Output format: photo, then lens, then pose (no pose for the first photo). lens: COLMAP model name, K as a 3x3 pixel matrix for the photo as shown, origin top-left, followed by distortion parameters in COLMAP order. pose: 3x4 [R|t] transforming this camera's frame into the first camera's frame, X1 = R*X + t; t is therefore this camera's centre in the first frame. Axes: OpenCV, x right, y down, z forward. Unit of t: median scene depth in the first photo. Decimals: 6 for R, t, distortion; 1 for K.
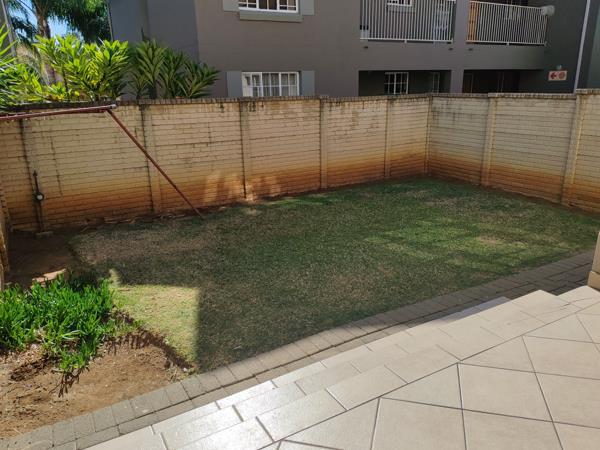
lens RADIAL K [[449.4, 0, 300.0], [0, 449.4, 225.0], [0, 0, 1]] dist [0.092656, -0.123168]
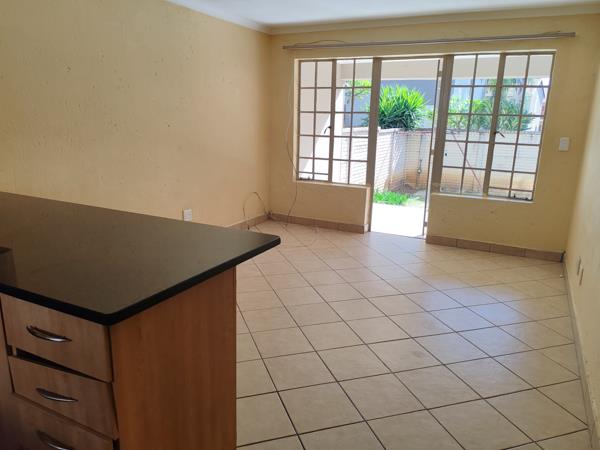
lens RADIAL K [[451.9, 0, 300.0], [0, 451.9, 225.0], [0, 0, 1]] dist [0.096573, -0.137025]
pose [[0.545971, 0.234850, -0.804214, 0.876782], [-0.281194, 0.955593, 0.088157, 0.145708], [0.789205, 0.178009, 0.587765, -0.631019]]
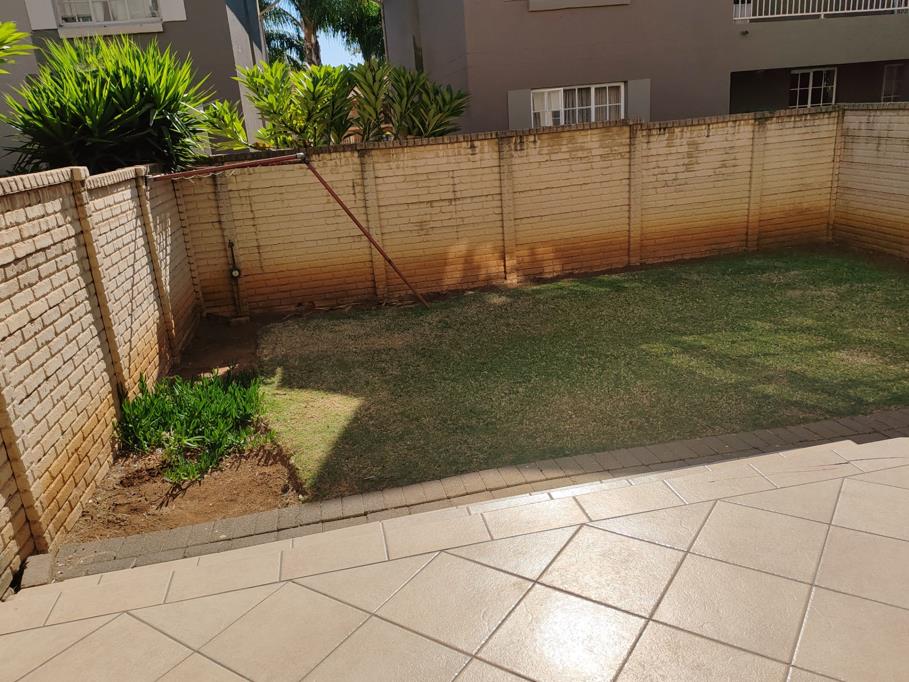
lens RADIAL K [[684.7, 0, 454.5], [0, 684.7, 341.0], [0, 0, 1]] dist [0.096573, -0.137025]
pose [[0.945651, 0.046213, -0.321883, 0.178292], [-0.036897, 0.998706, 0.034988, -0.000005], [0.323083, -0.021209, 0.946133, -0.013440]]
